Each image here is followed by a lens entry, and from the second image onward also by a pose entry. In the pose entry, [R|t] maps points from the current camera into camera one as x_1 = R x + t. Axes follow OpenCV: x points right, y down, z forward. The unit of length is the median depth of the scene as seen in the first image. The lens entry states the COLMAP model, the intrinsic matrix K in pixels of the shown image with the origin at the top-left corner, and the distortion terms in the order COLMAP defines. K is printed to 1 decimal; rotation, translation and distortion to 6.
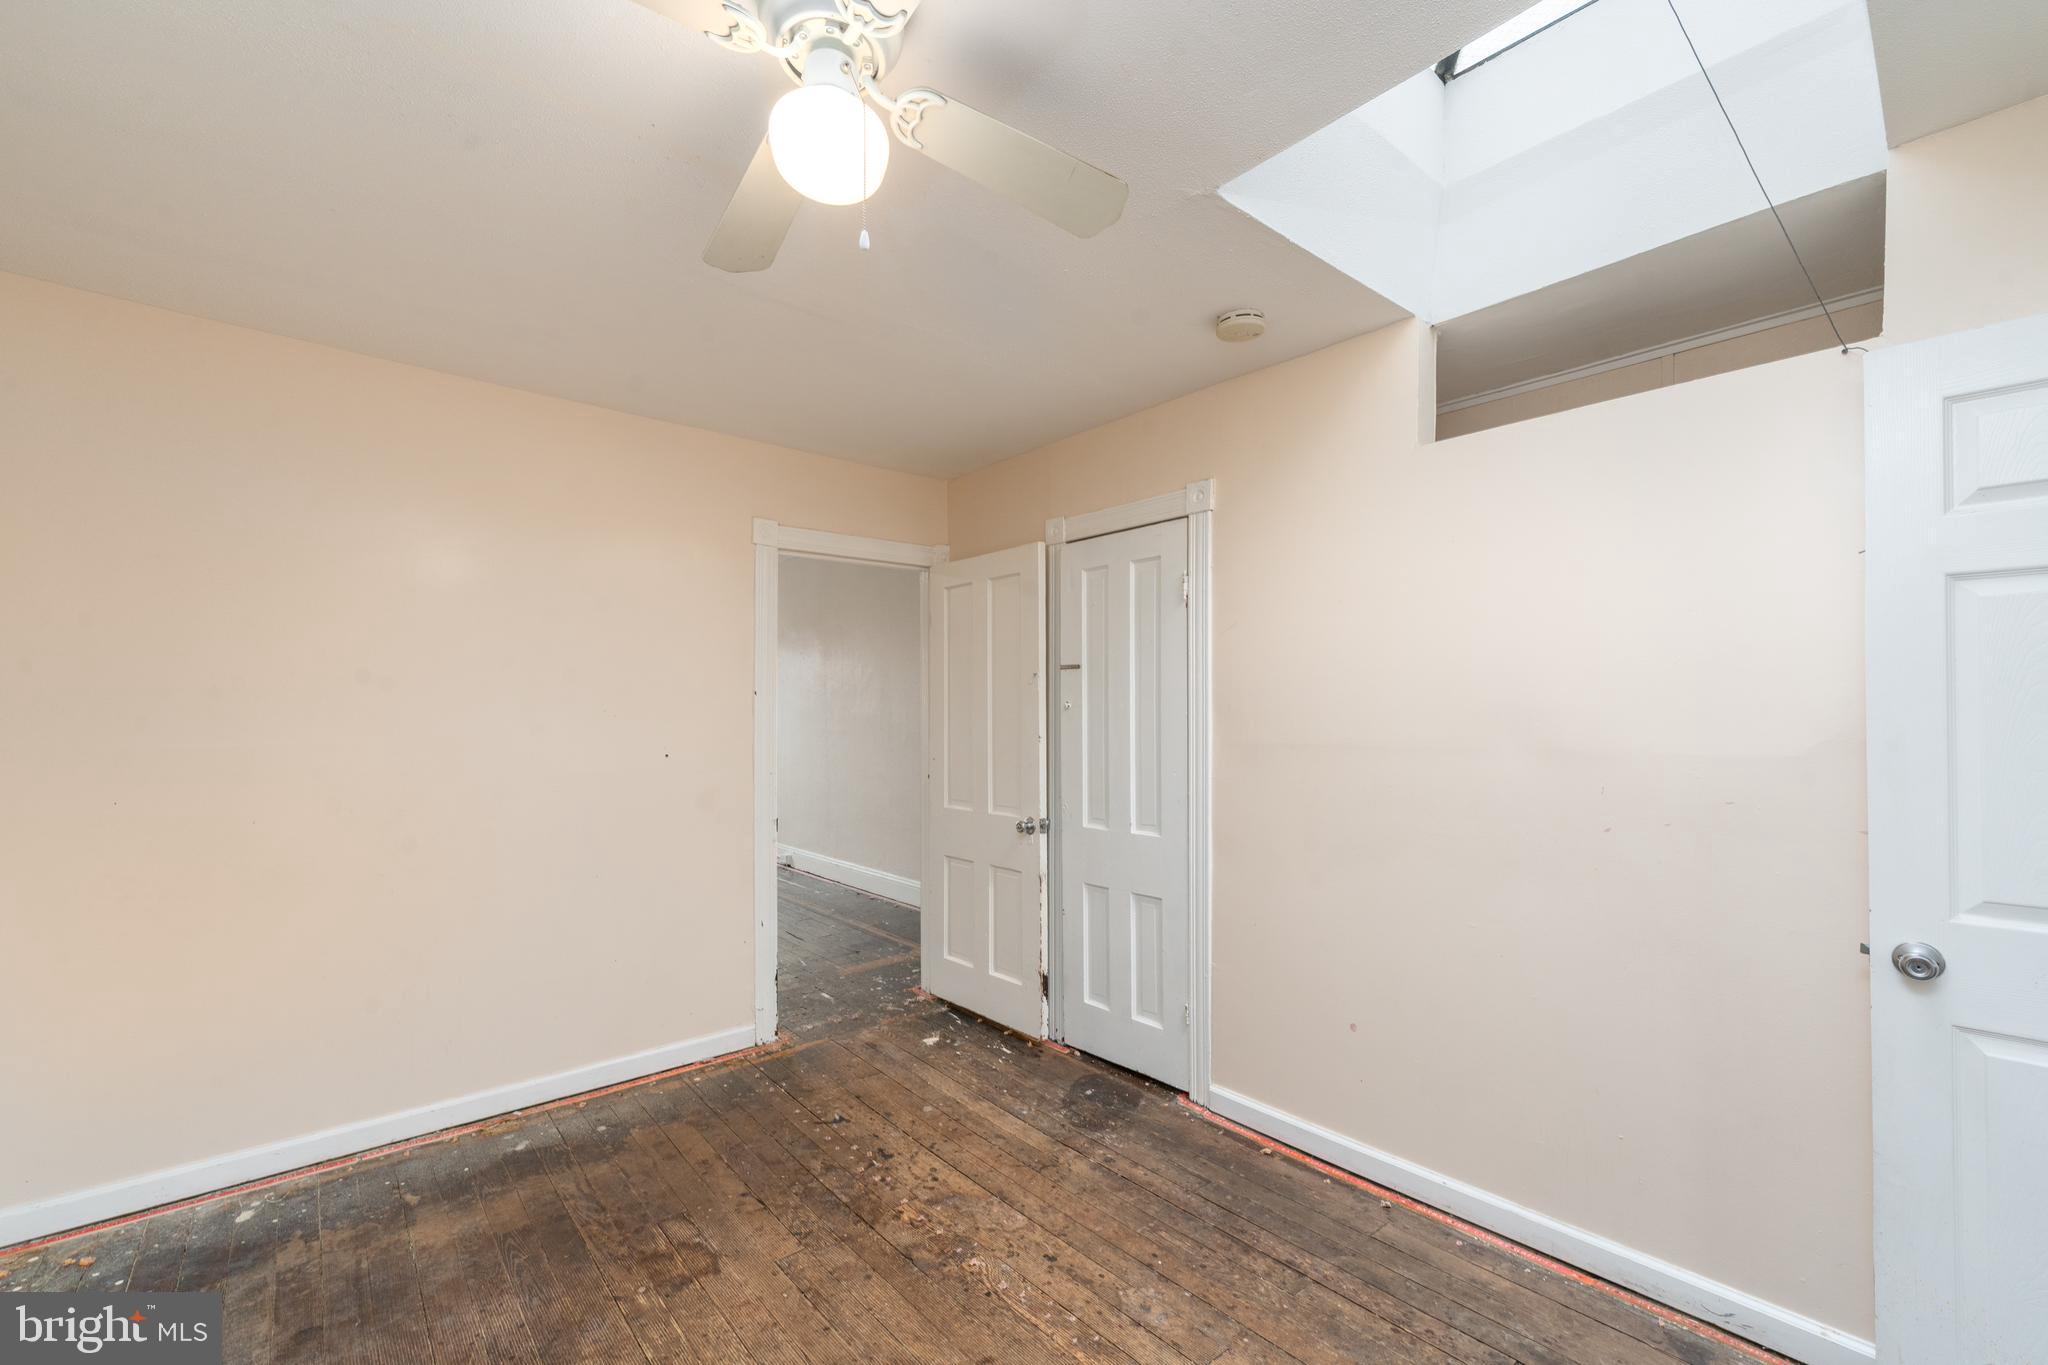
lens RADIAL K [[853.8, 0, 1024.3], [0, 853.8, 694.3], [0, 0, 1]] dist [0.003305, 0.000221]
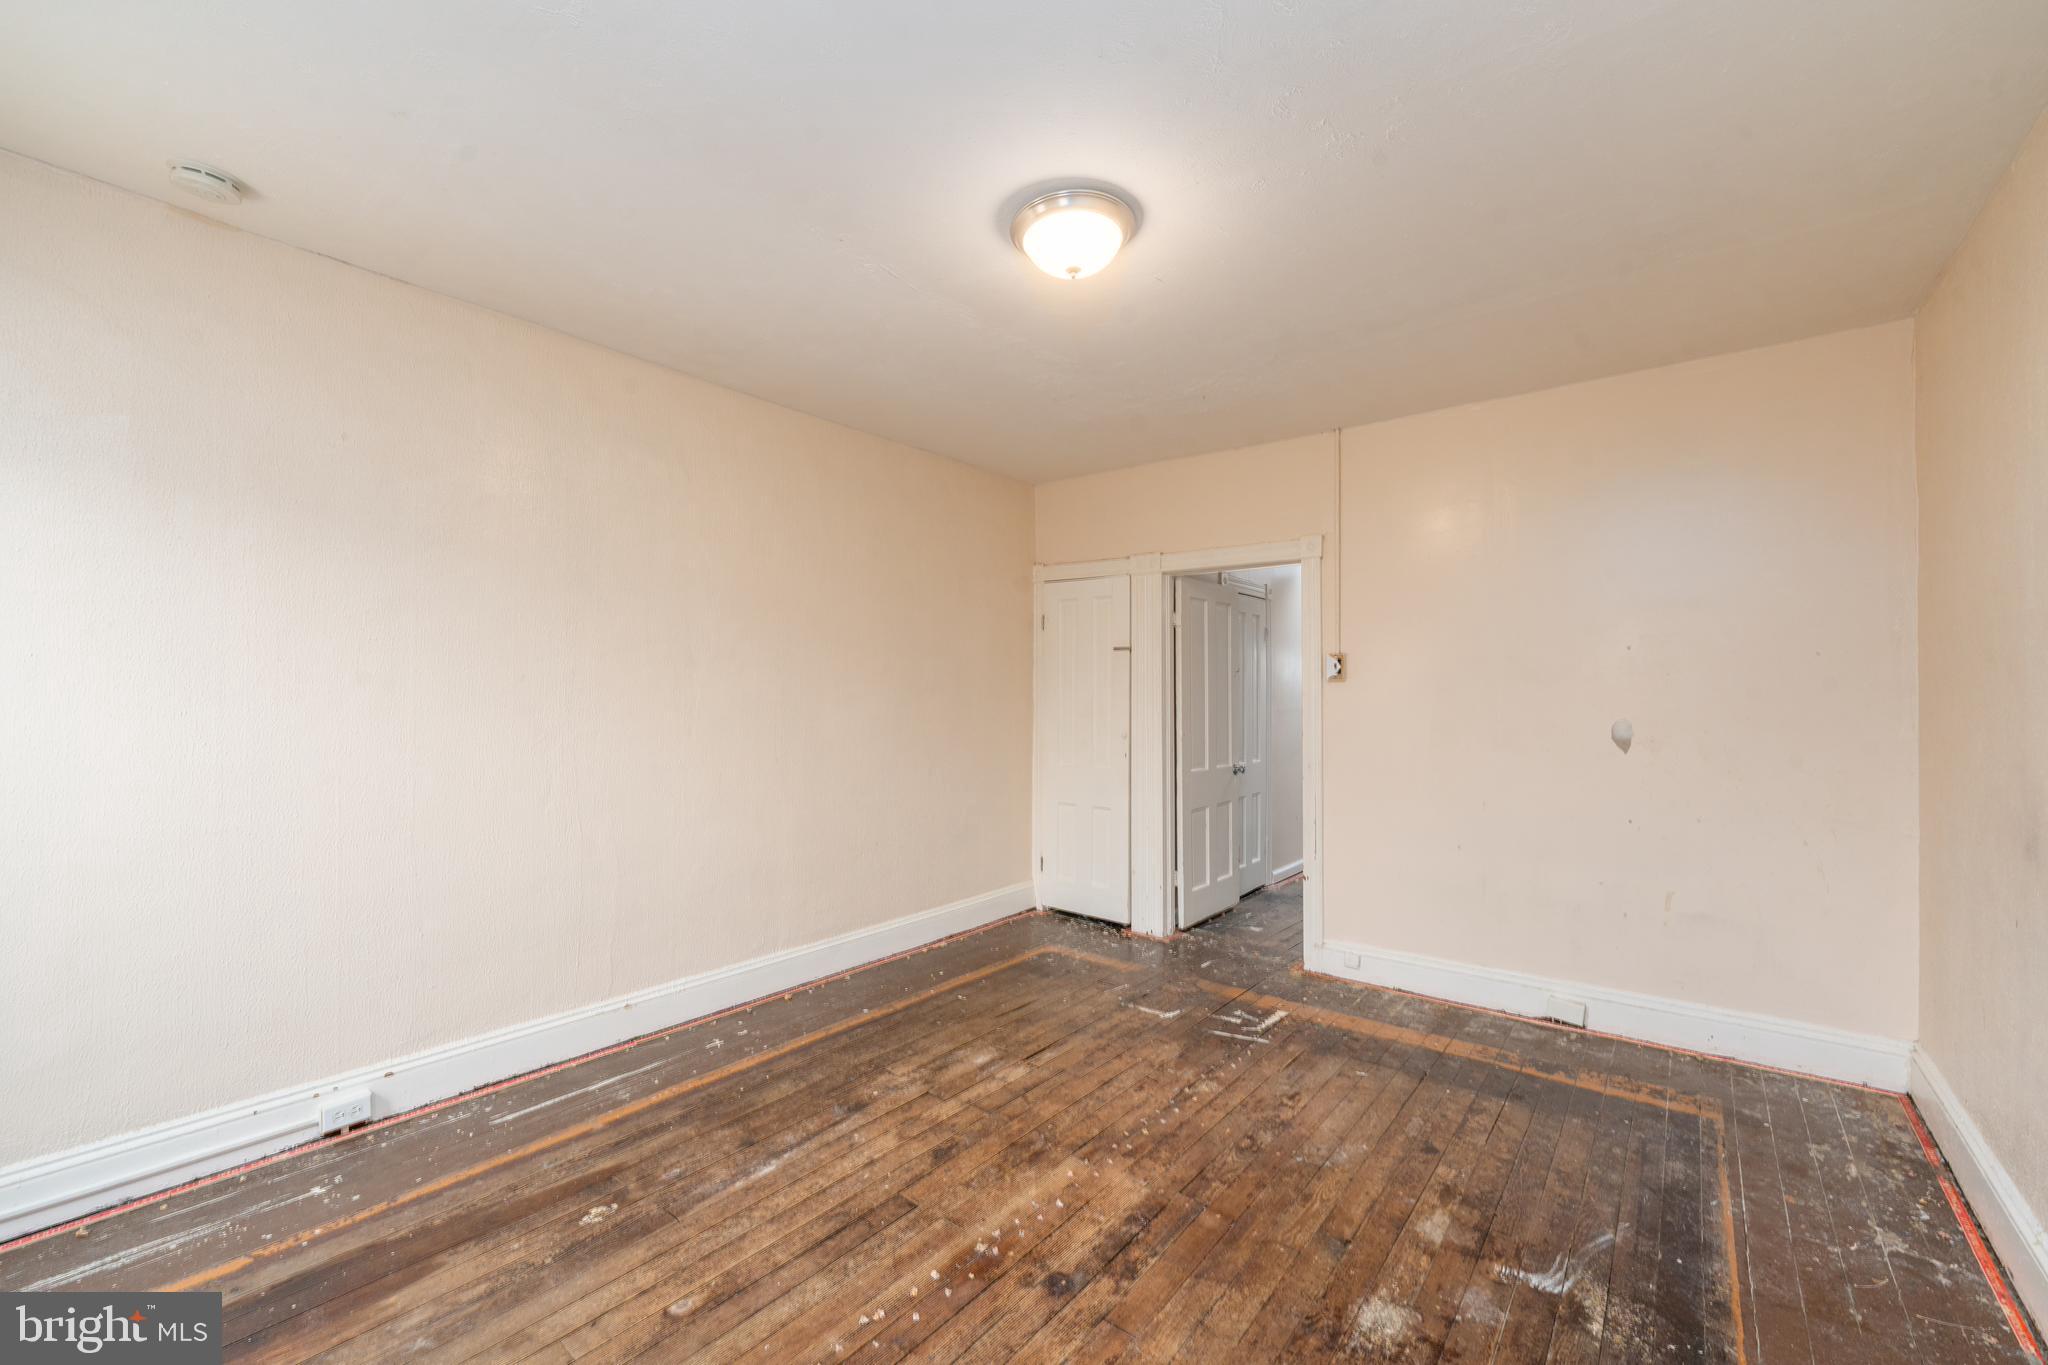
lens RADIAL K [[837.2, 0, 1024.0], [0, 837.2, 682.5], [0, 0, 1]] dist [0.001388, 0.000068]
pose [[-0.188300, 0.015827, 0.981984, -1.392300], [-0.019102, 0.999622, -0.019774, 0.035782], [-0.981926, -0.022481, -0.187927, 1.639756]]
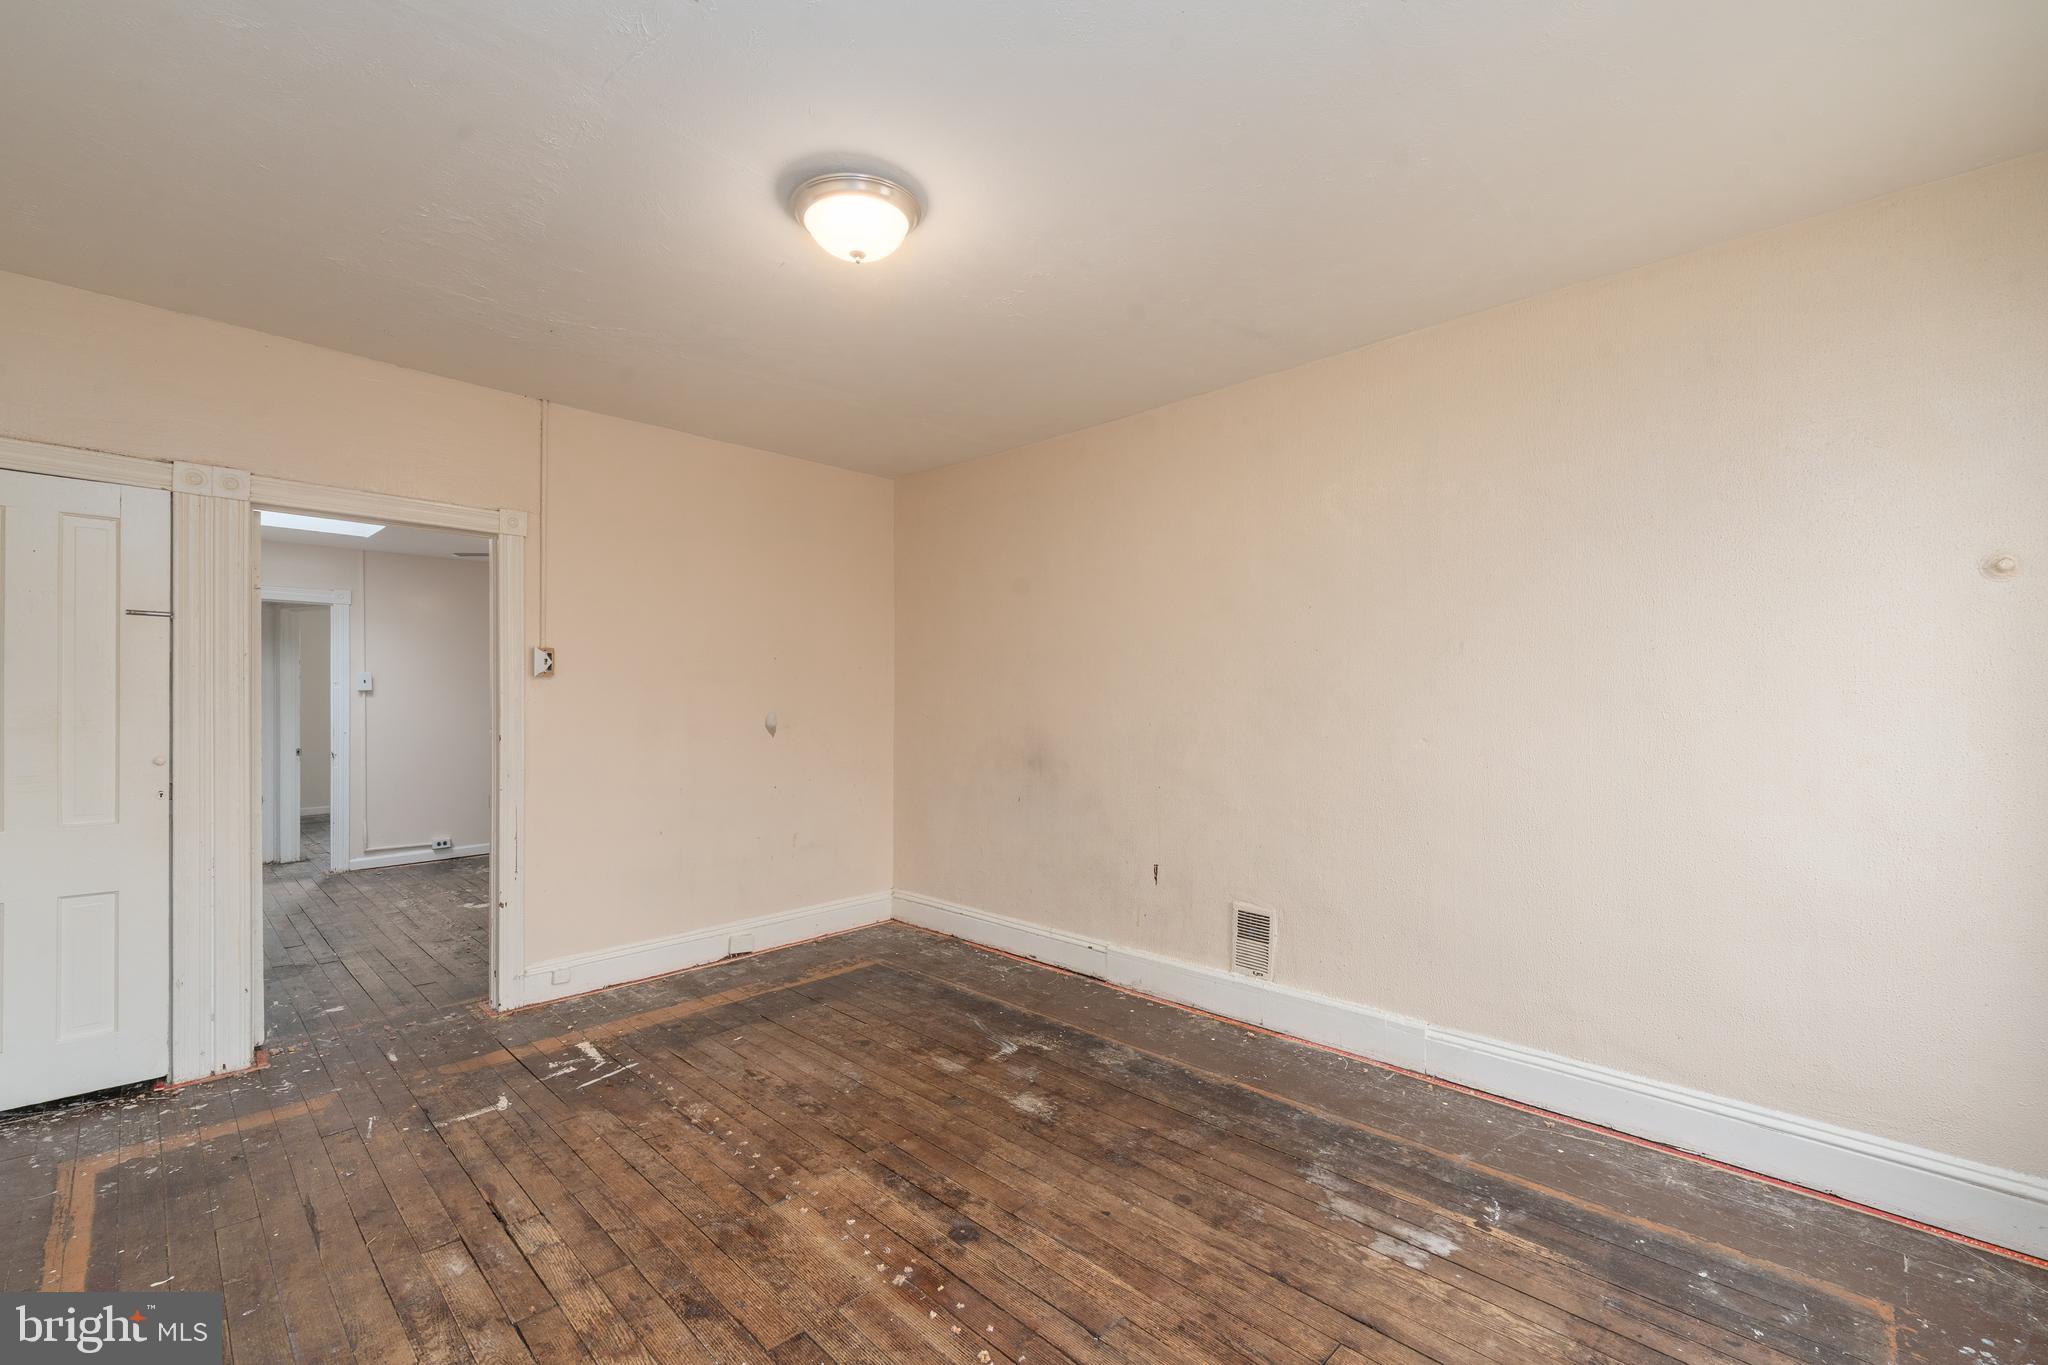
lens RADIAL K [[853.8, 0, 1024.3], [0, 853.8, 694.3], [0, 0, 1]] dist [0.003305, 0.000221]
pose [[-0.994966, -0.001463, -0.100207, -0.835534], [0.000434, 0.999821, -0.018906, 0.043853], [0.100216, -0.018855, -0.994787, 2.122694]]
